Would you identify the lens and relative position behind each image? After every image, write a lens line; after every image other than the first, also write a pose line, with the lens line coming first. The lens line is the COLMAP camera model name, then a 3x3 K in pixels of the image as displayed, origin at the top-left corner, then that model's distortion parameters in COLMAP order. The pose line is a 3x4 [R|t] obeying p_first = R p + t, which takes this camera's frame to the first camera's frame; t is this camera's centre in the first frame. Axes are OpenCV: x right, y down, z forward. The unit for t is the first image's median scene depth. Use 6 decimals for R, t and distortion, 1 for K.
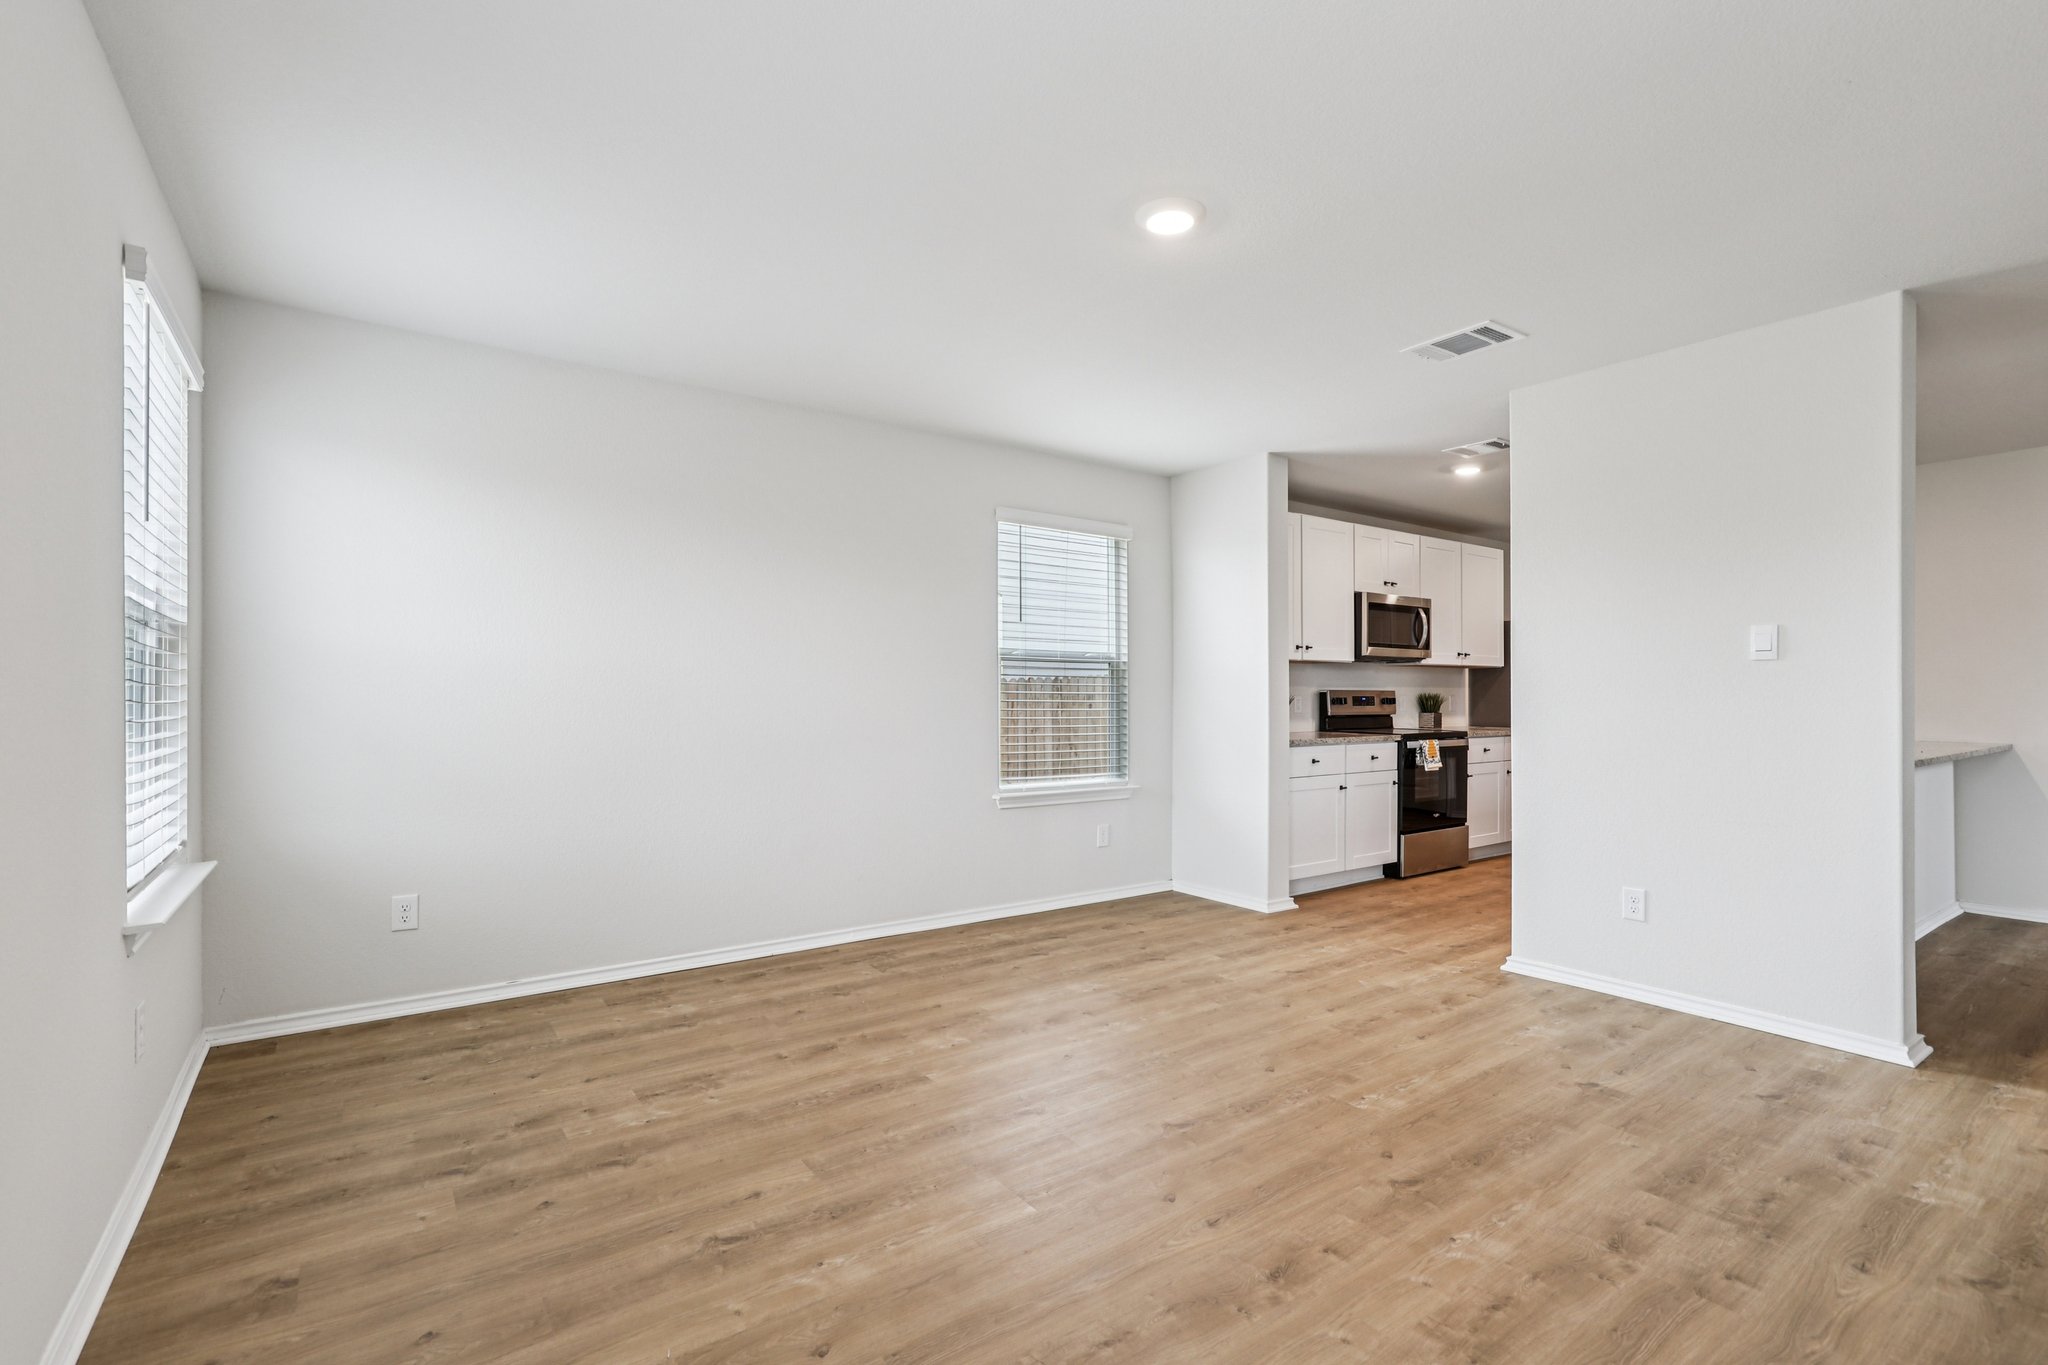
lens RADIAL K [[935.0, 0, 1002.1], [0, 935.0, 721.1], [0, 0, 1]] dist [-0.011085, 0.003395]
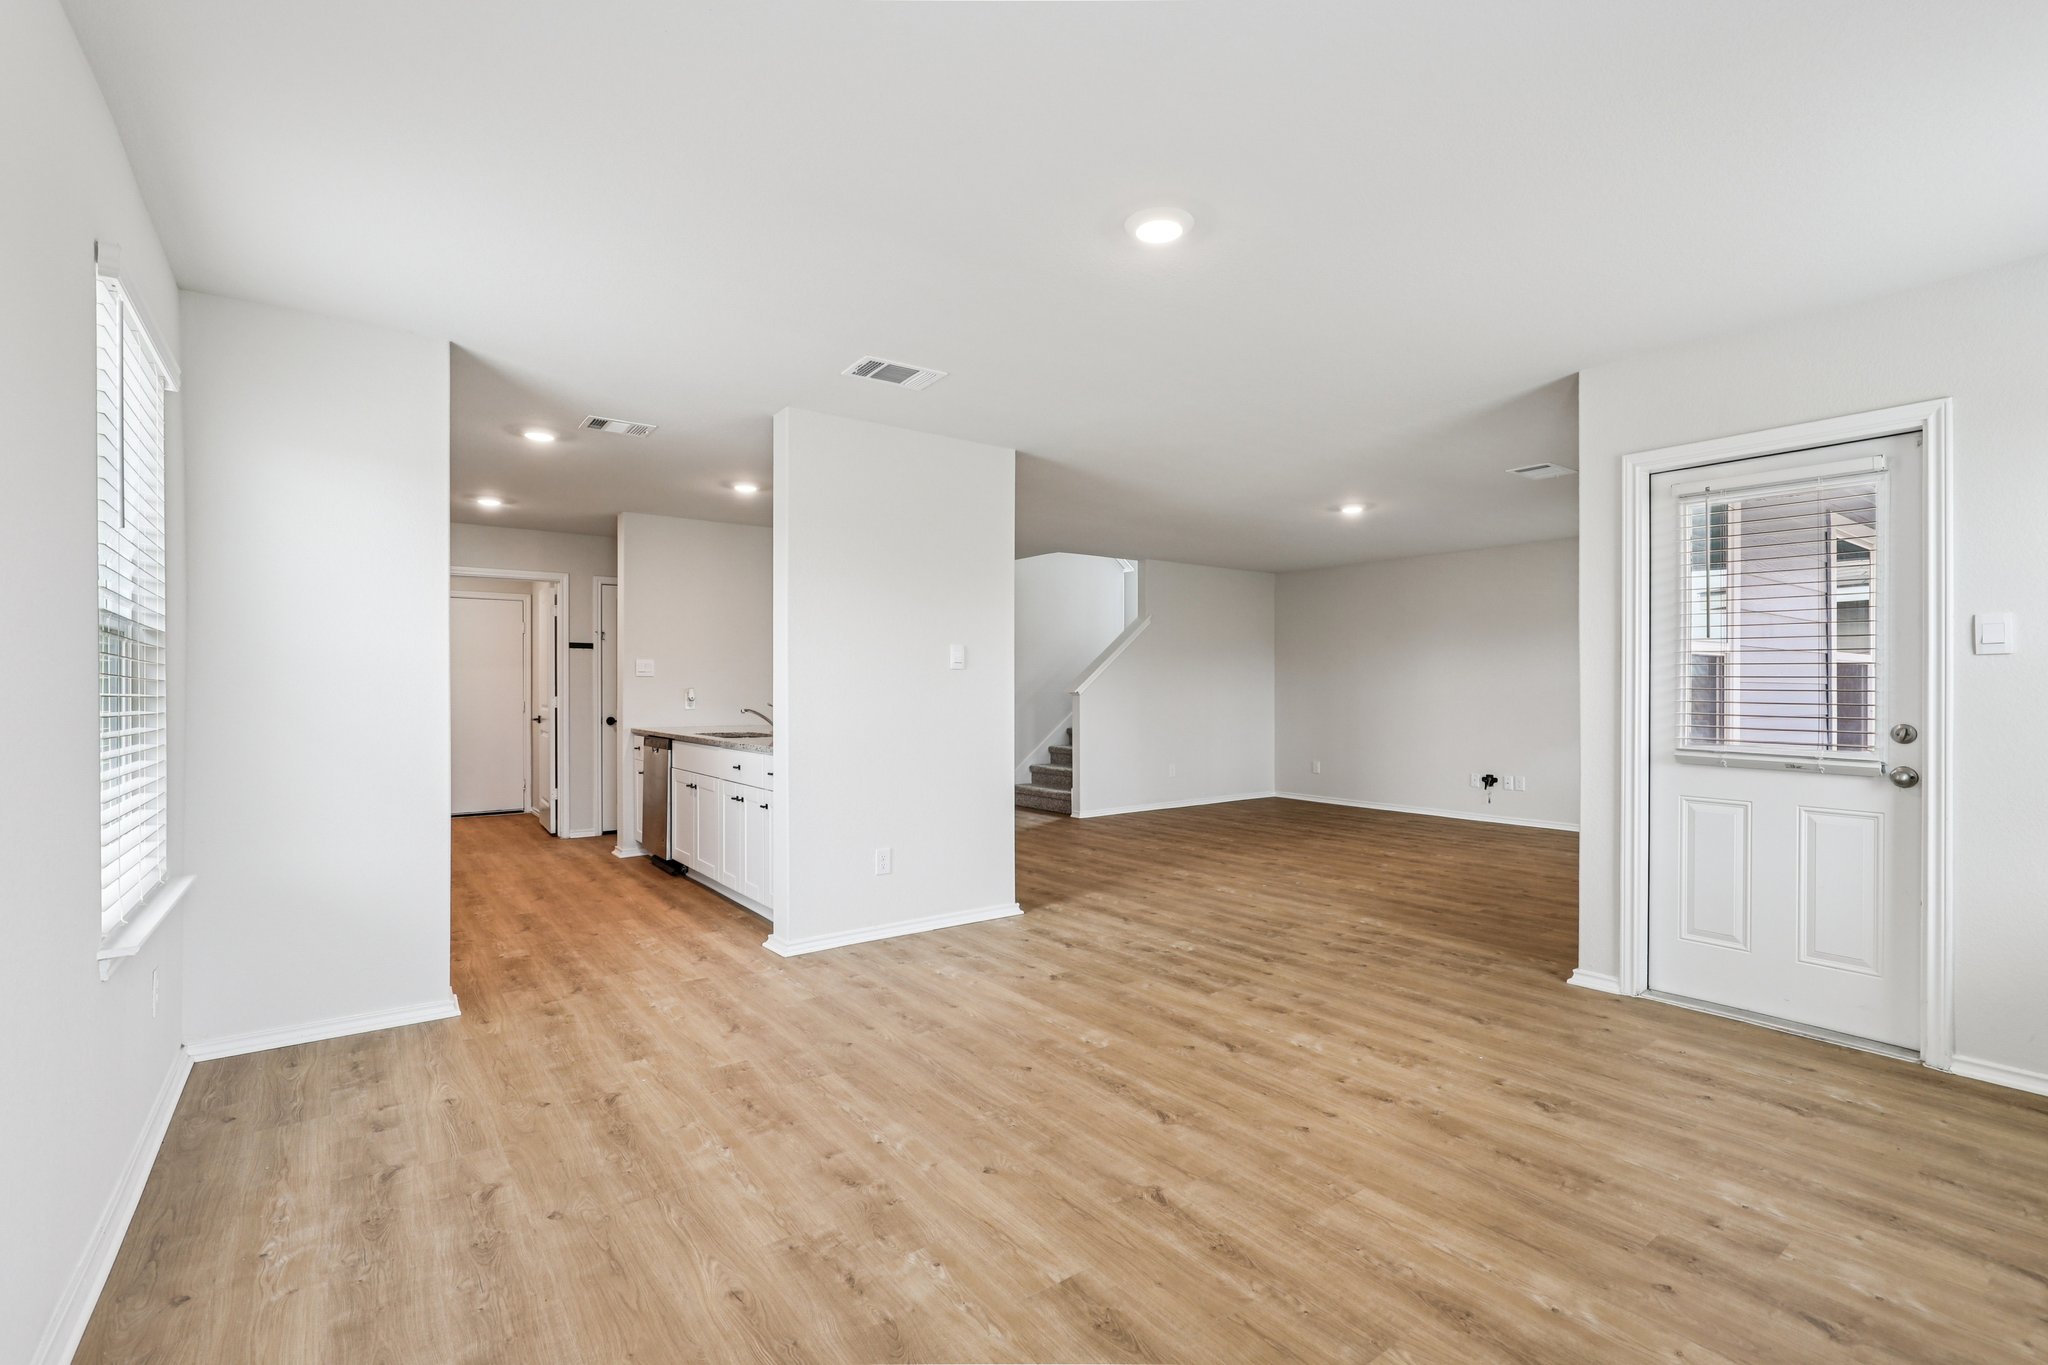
lens RADIAL K [[935.0, 0, 1068.4], [0, 935.0, 681.0], [0, 0, 1]] dist [-0.011085, 0.003395]
pose [[-0.050314, 0.007855, 0.998703, -0.671725], [0.031909, 0.999471, -0.006253, -0.033811], [-0.998224, 0.031552, -0.050538, 0.921554]]
